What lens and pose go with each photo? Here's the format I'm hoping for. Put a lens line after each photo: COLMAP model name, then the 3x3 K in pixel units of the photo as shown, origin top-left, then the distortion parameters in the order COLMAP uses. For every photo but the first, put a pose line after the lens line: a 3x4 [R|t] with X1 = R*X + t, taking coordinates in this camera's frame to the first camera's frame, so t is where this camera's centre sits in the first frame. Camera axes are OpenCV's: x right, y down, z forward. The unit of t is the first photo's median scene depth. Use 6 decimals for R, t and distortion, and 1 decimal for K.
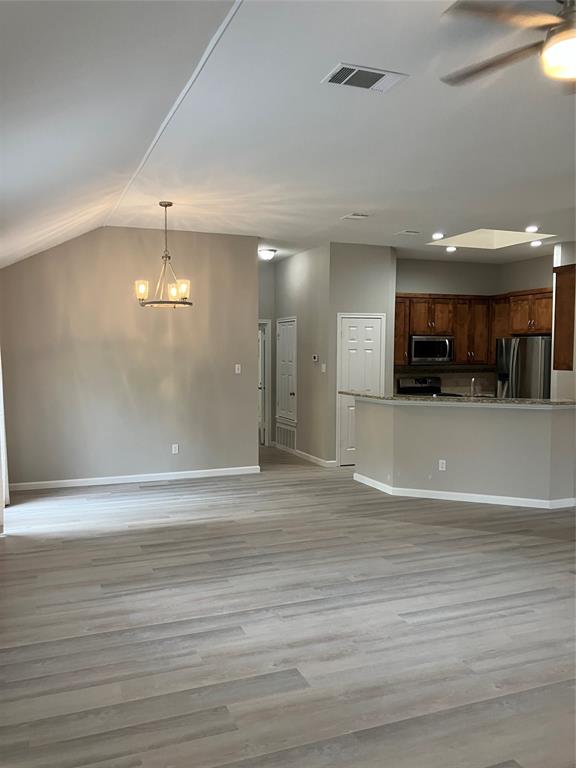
lens RADIAL K [[631.7, 0, 285.0], [0, 631.7, 390.0], [0, 0, 1]] dist [0.026110, -0.029637]
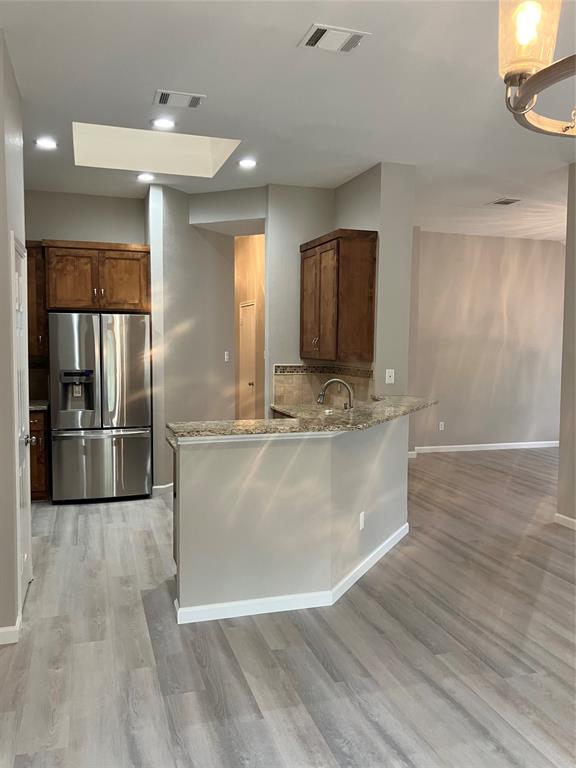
lens RADIAL K [[631.7, 0, 289.0], [0, 631.7, 386.3], [0, 0, 1]] dist [0.026110, -0.029637]
pose [[0.069221, -0.080419, 0.994355, -0.317233], [0.049966, 0.995774, 0.077055, -0.056659], [-0.996349, 0.044350, 0.072947, 0.878962]]
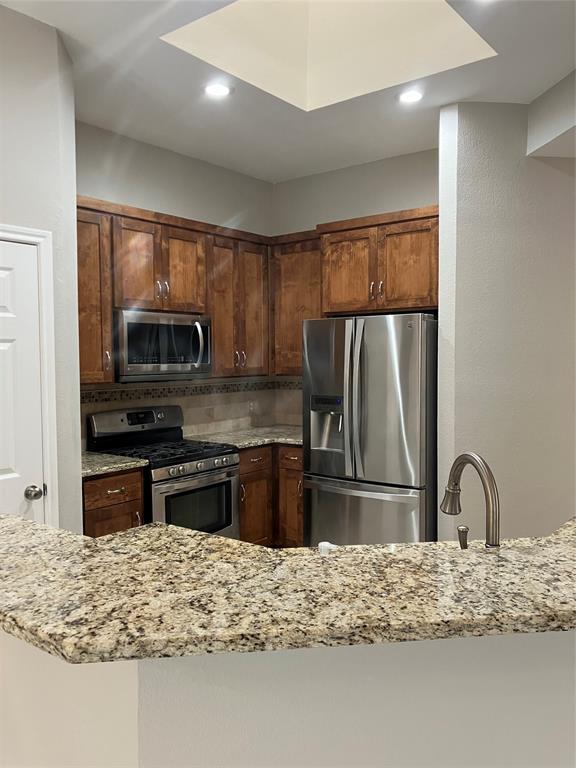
lens RADIAL K [[631.7, 0, 295.6], [0, 631.7, 398.9], [0, 0, 1]] dist [0.026110, -0.029637]
pose [[0.857555, -0.044149, 0.512494, 0.106242], [0.041359, 0.999002, 0.016853, -0.038157], [-0.512727, 0.006744, 0.858525, 0.729714]]
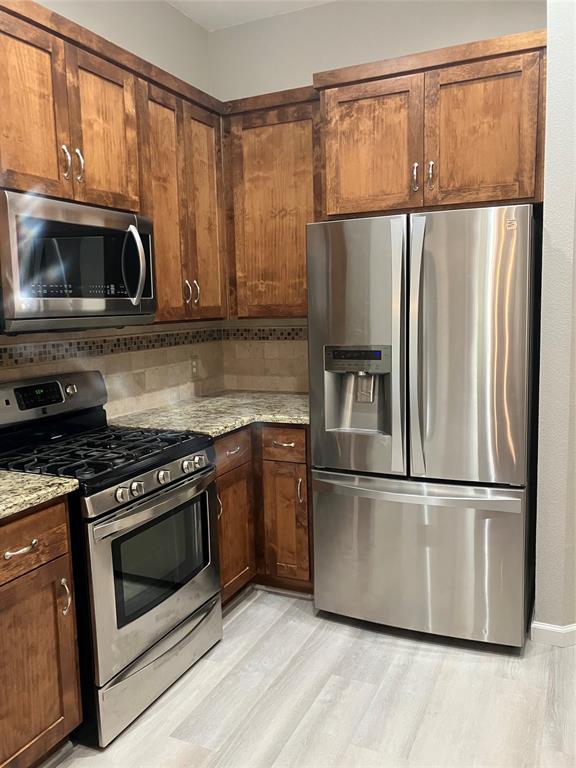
lens RADIAL K [[631.7, 0, 282.9], [0, 631.7, 388.9], [0, 0, 1]] dist [0.026110, -0.029637]
pose [[0.724349, -0.113231, 0.680072, 0.146251], [0.071742, 0.993445, 0.088994, -0.040646], [-0.685691, -0.015673, 0.727724, 0.961953]]
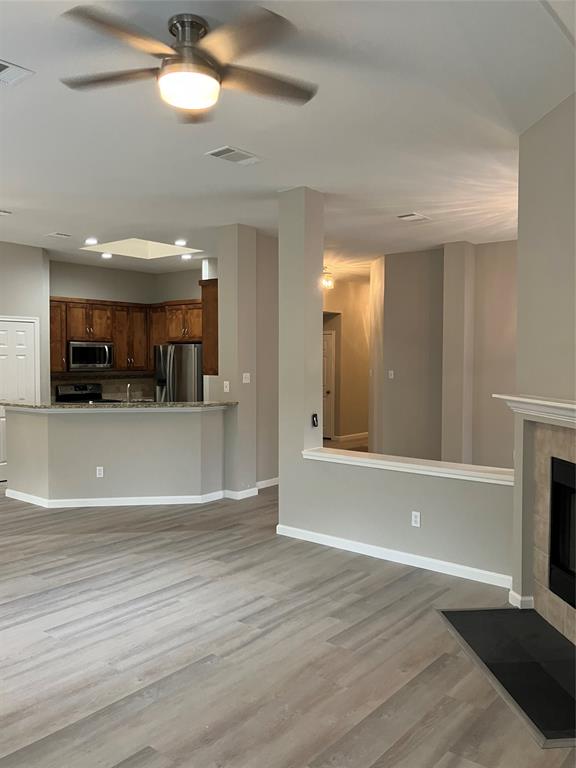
lens RADIAL K [[631.7, 0, 283.7], [0, 631.7, 393.0], [0, 0, 1]] dist [0.026110, -0.029637]
pose [[0.874593, -0.026516, 0.484133, 0.019108], [0.029116, 0.999574, 0.002148, 0.000966], [-0.483983, 0.012217, 0.874992, -0.010675]]
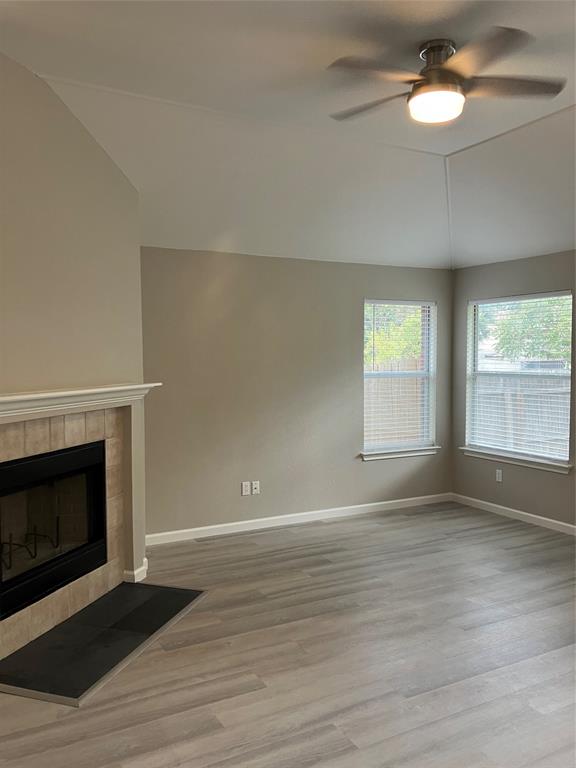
lens RADIAL K [[631.7, 0, 282.1], [0, 631.7, 382.4], [0, 0, 1]] dist [0.026110, -0.029637]
pose [[-0.993812, 0.007732, -0.110807, 0.288896], [-0.003831, 0.994595, 0.103763, -0.038120], [0.111010, 0.103546, -0.988410, 0.721052]]
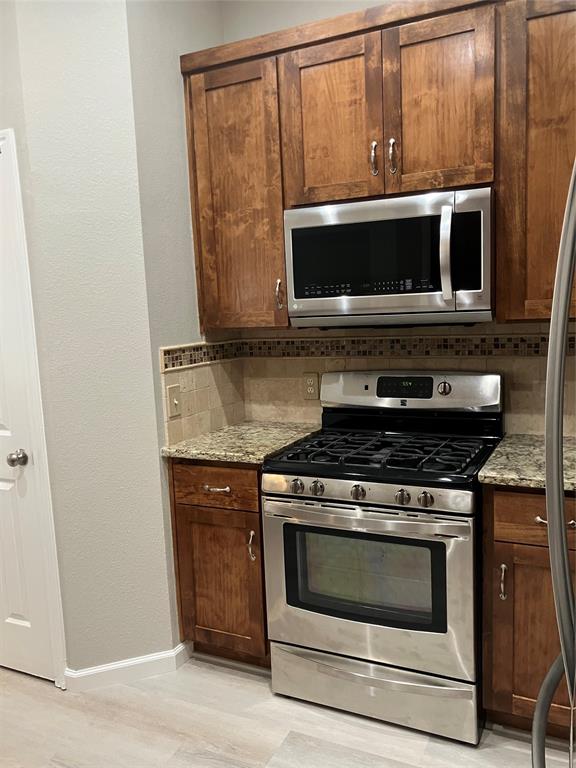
lens RADIAL K [[631.7, 0, 287.2], [0, 631.7, 391.8], [0, 0, 1]] dist [0.026110, -0.029637]
pose [[0.680941, 0.070367, -0.728950, 0.476070], [-0.004998, 0.995796, 0.091457, -0.045238], [0.732321, -0.058634, 0.678430, 1.011239]]
